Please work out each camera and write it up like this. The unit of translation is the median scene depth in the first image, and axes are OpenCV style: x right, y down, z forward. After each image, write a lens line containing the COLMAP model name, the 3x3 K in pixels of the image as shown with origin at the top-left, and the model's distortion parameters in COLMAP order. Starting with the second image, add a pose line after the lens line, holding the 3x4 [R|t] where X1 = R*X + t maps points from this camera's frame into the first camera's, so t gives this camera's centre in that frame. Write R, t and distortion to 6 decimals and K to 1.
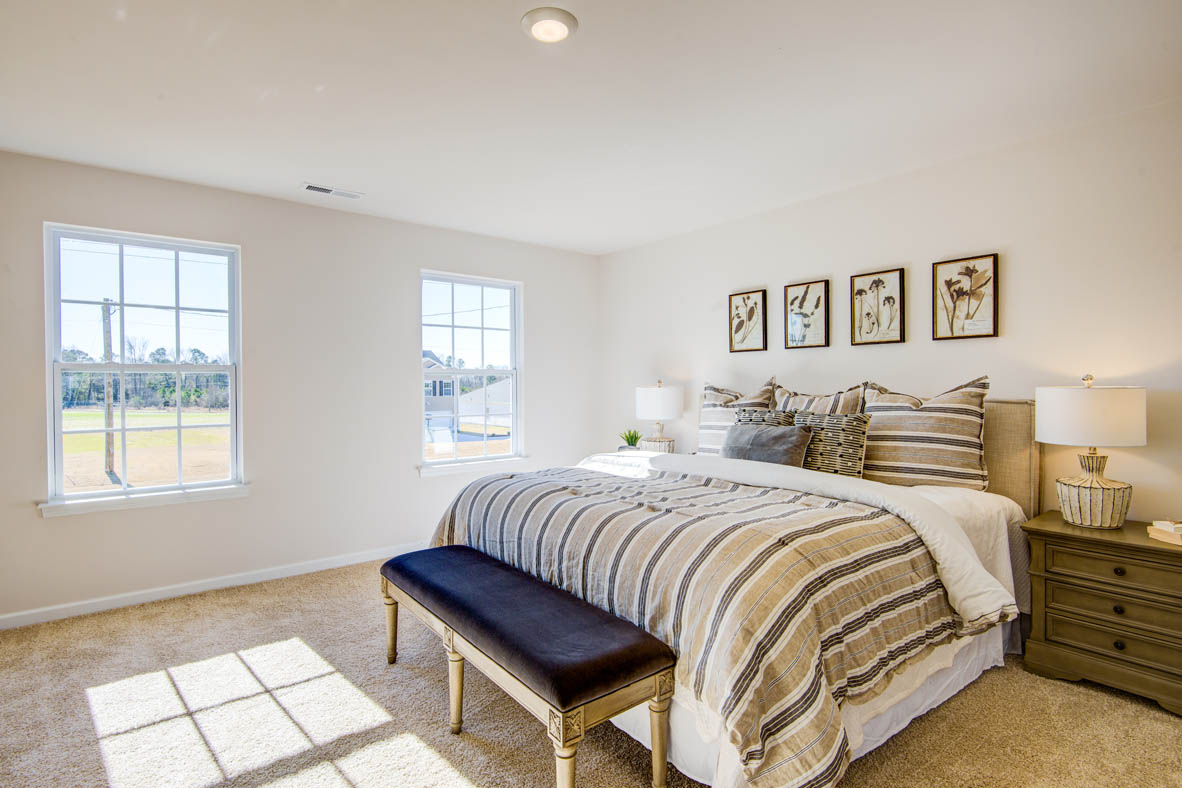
lens RADIAL K [[590.3, 0, 591.0], [0, 590.3, 394.0], [0, 0, 1]] dist [0.019552, -0.009296]
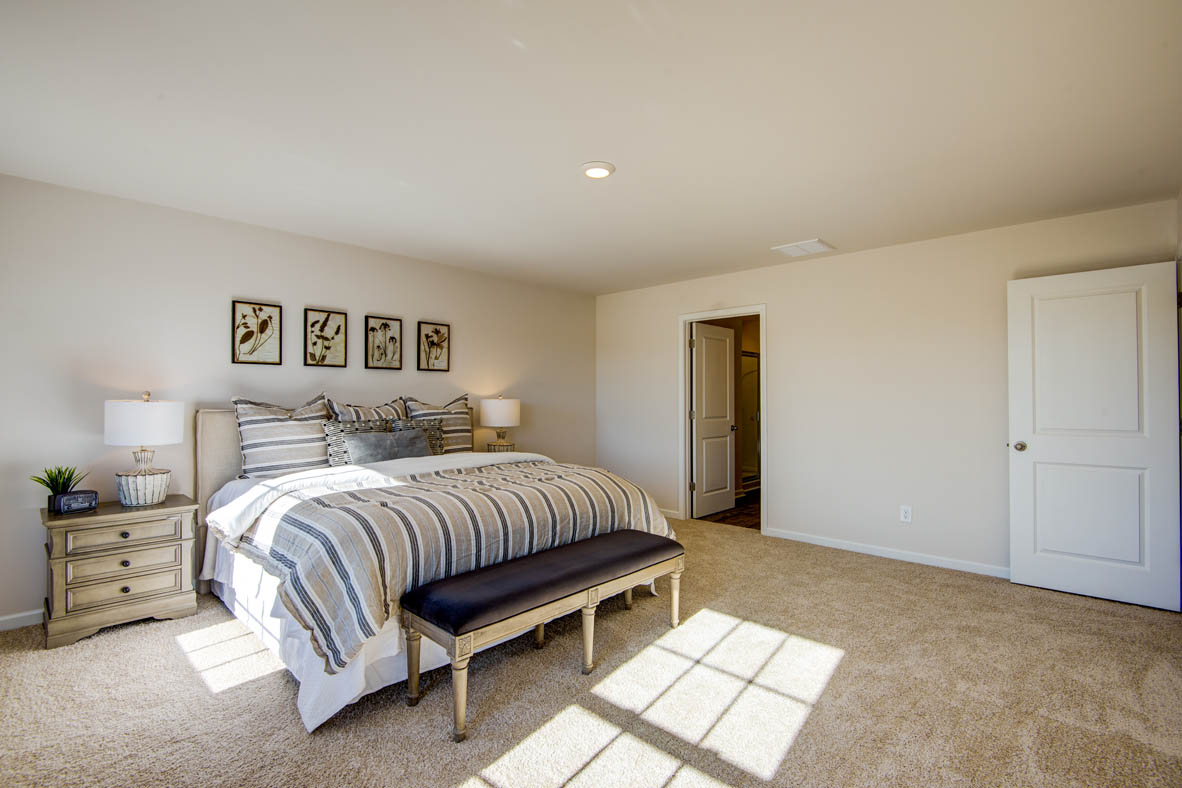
lens RADIAL K [[539.8, 0, 591.0], [0, 539.8, 394.0], [0, 0, 1]] dist [0.011474, -0.000203]
pose [[-0.142886, 0.010827, 0.989680, -0.931134], [0.013617, 0.999867, -0.008972, -0.008865], [-0.989645, 0.012194, -0.143015, 0.775813]]
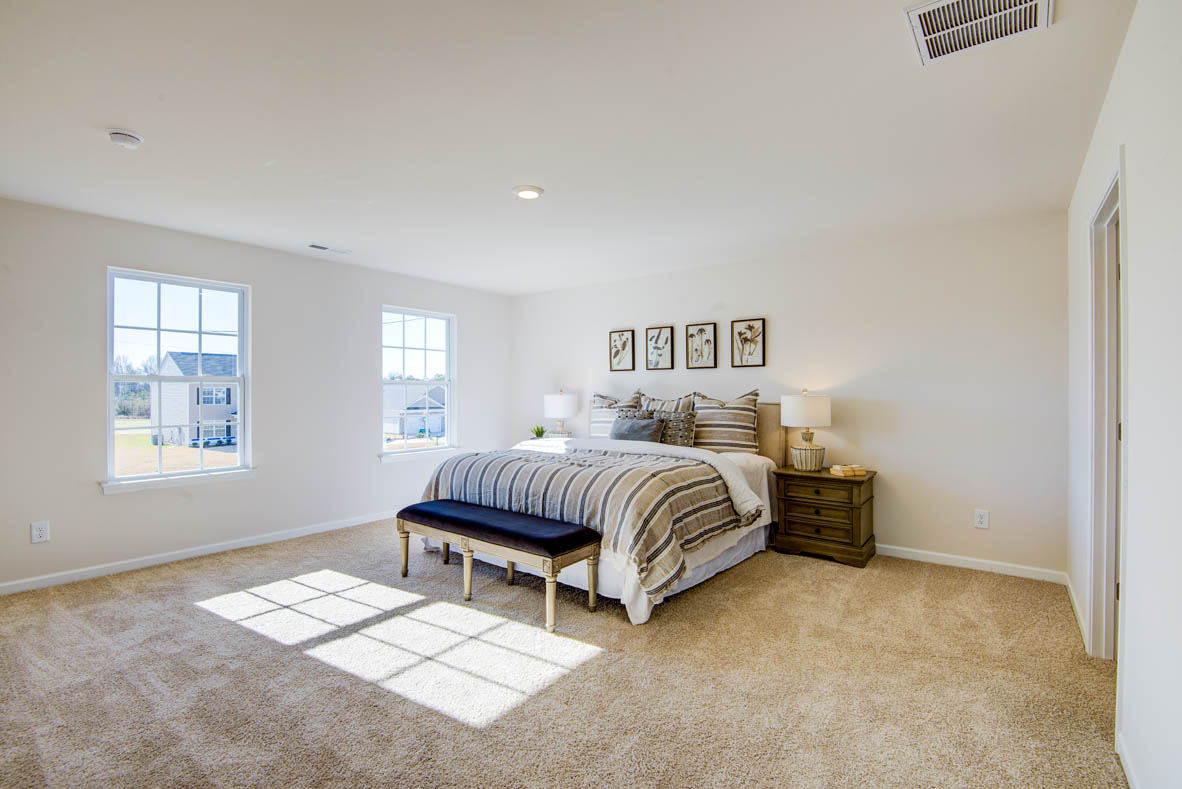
lens RADIAL K [[539.8, 0, 591.0], [0, 539.8, 394.5], [0, 0, 1]] dist [0.011474, -0.000203]
pose [[0.971903, 0.002736, 0.235366, -0.170631], [0.000002, 0.999932, -0.011633, 0.003977], [-0.235382, 0.011307, 0.971837, -0.392170]]
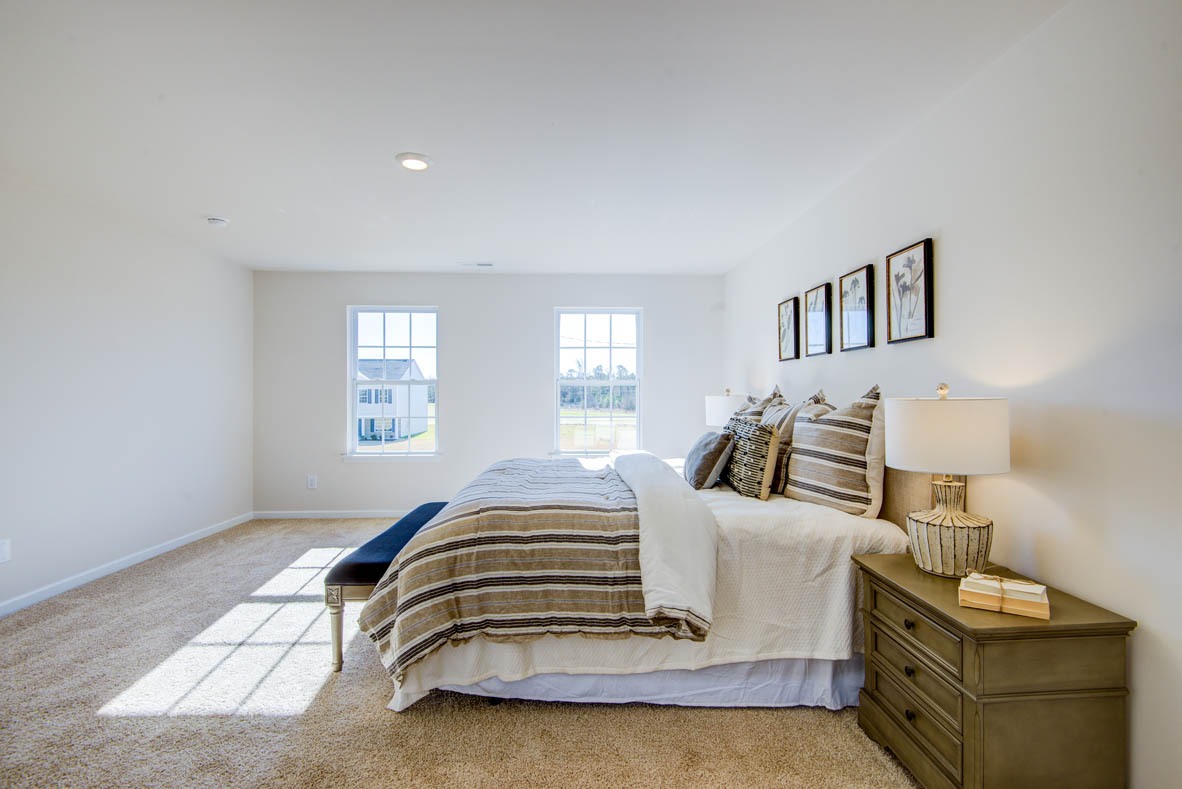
lens RADIAL K [[539.8, 0, 591.0], [0, 539.8, 394.5], [0, 0, 1]] dist [0.011474, -0.000203]
pose [[0.796701, 0.005683, -0.604347, 0.731525], [-0.012969, 0.999886, -0.007695, -0.004252], [0.604235, 0.013969, 0.796684, 0.102817]]
